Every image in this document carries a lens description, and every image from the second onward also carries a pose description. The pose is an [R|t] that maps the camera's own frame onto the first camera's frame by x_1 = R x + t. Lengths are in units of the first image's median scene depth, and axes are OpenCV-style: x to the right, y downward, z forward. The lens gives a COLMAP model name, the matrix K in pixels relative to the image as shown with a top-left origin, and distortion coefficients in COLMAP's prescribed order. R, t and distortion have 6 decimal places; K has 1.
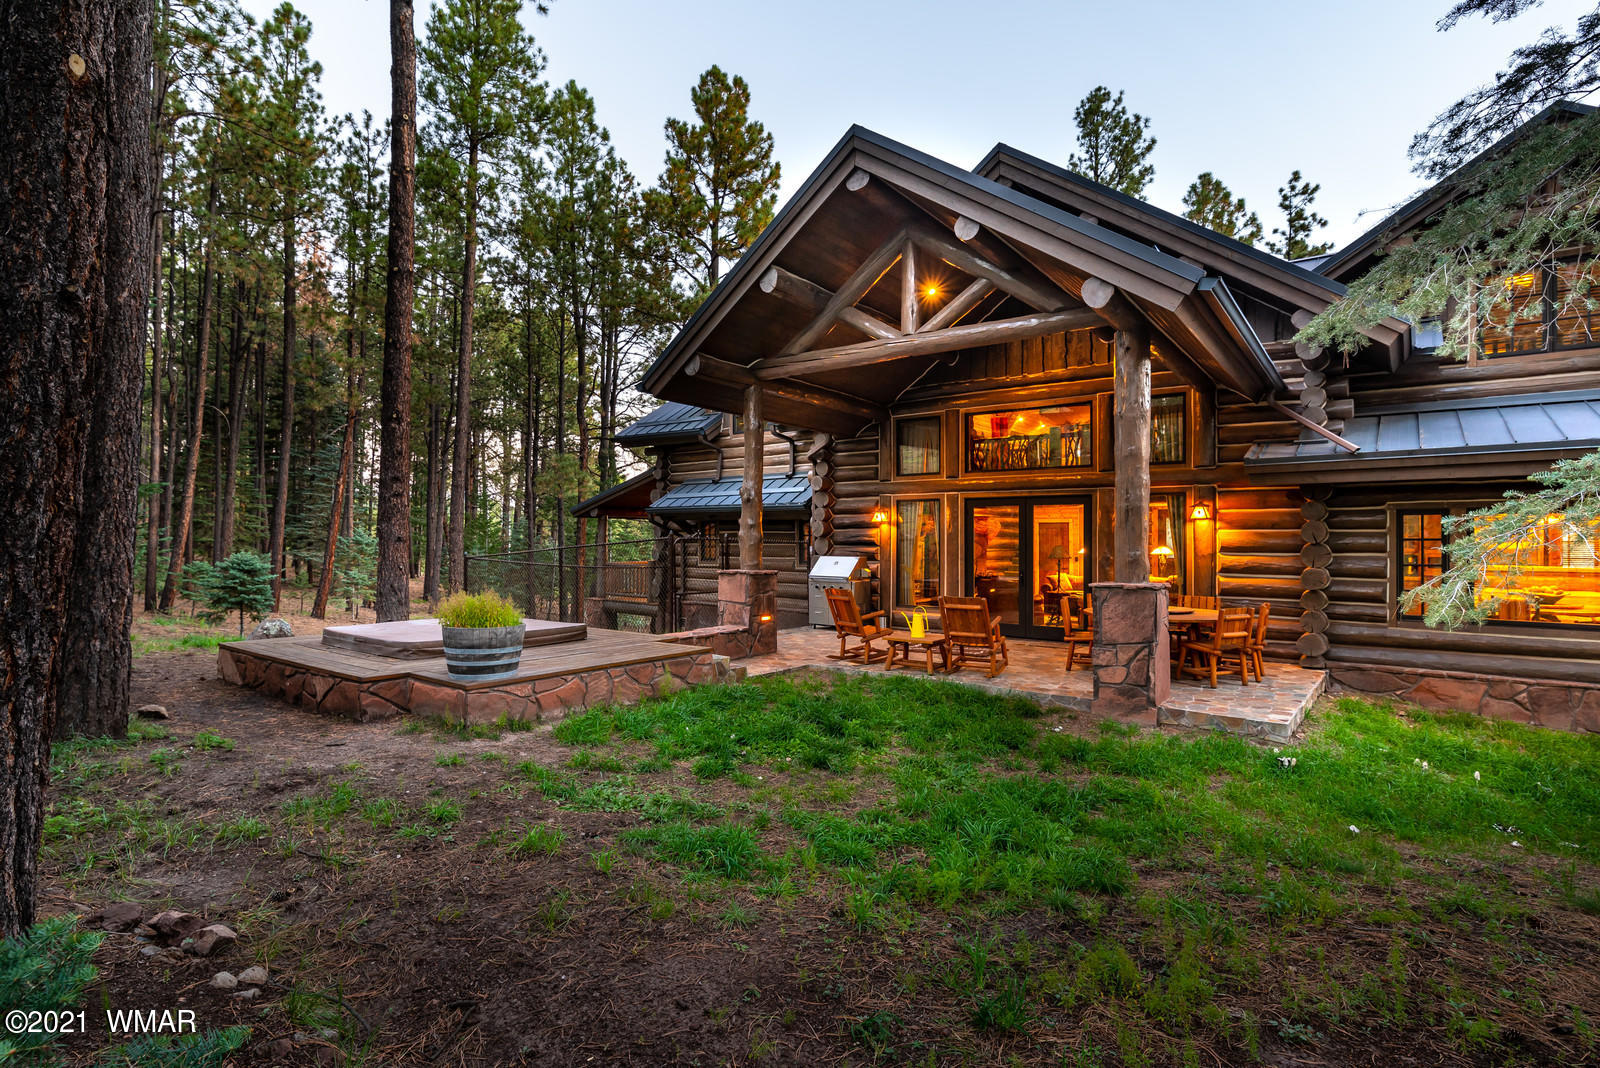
lens RADIAL K [[791.7, 0, 799.4], [0, 791.7, 534.7], [0, 0, 1]] dist [0.000926, -0.000109]
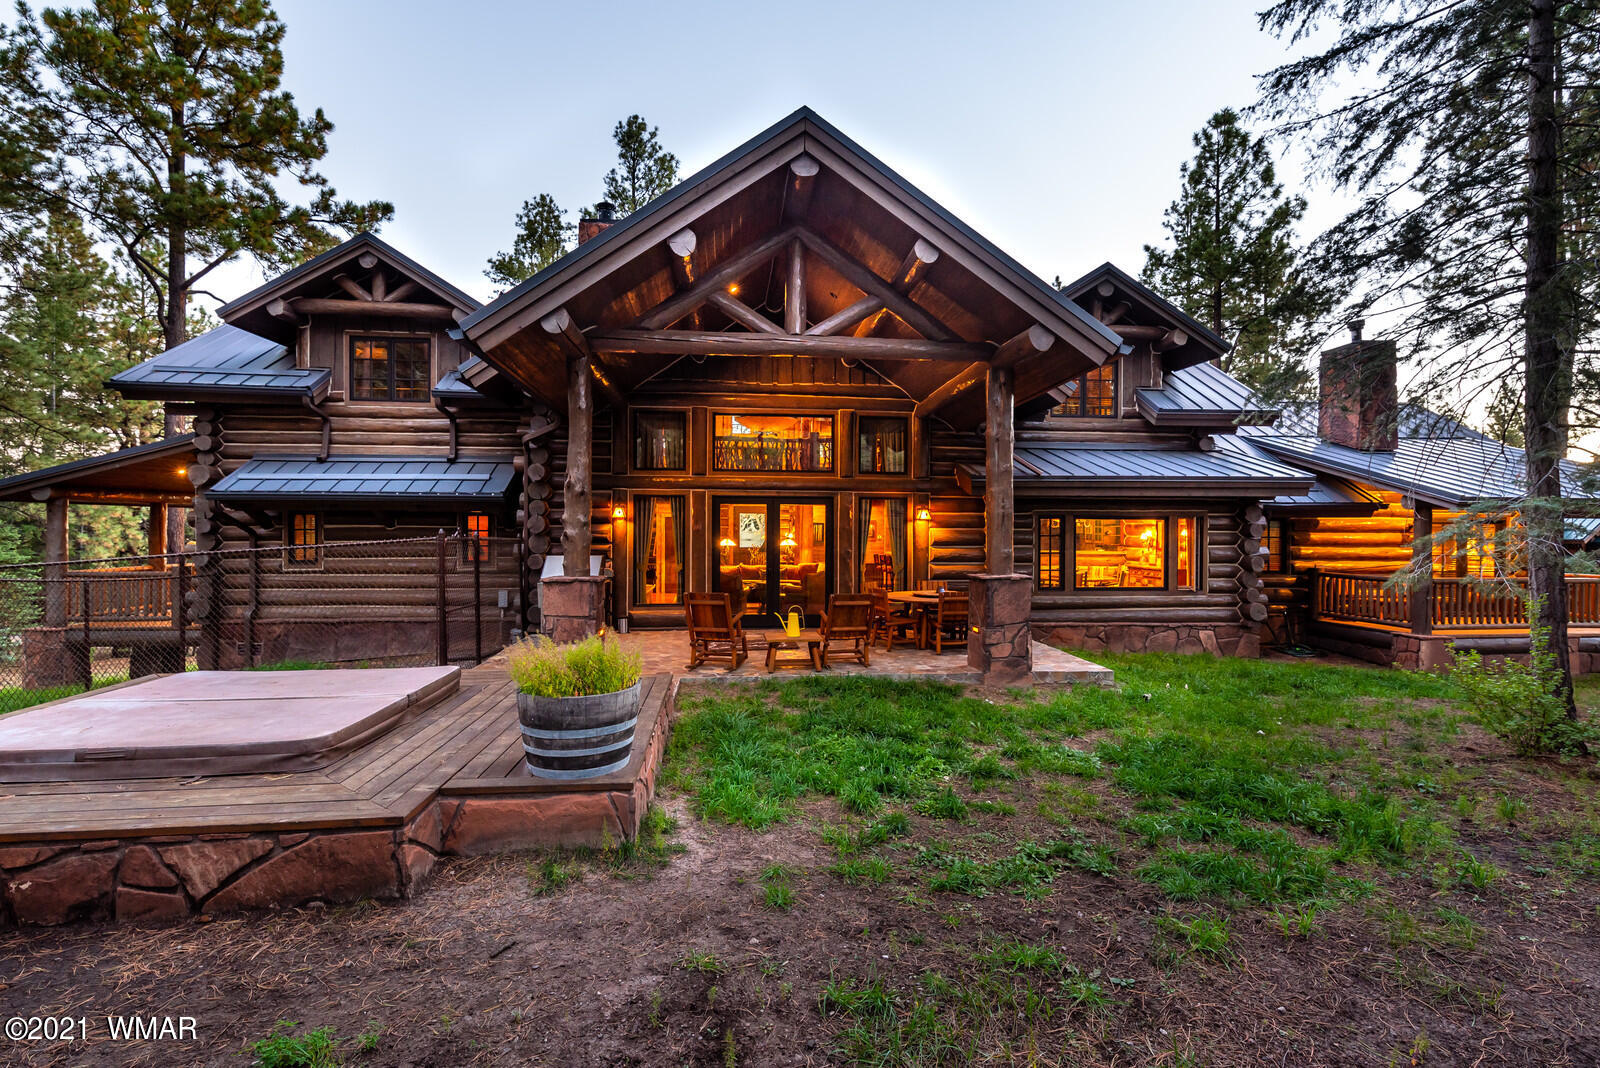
lens RADIAL K [[739.8, 0, 800.1], [0, 739.8, 531.5], [0, 0, 1]] dist [-0.003320, 0.000729]
pose [[0.719956, -0.004119, 0.694007, -0.370508], [-0.003908, 0.999942, 0.009989, -0.009920], [-0.694008, -0.009904, 0.719899, 0.238479]]
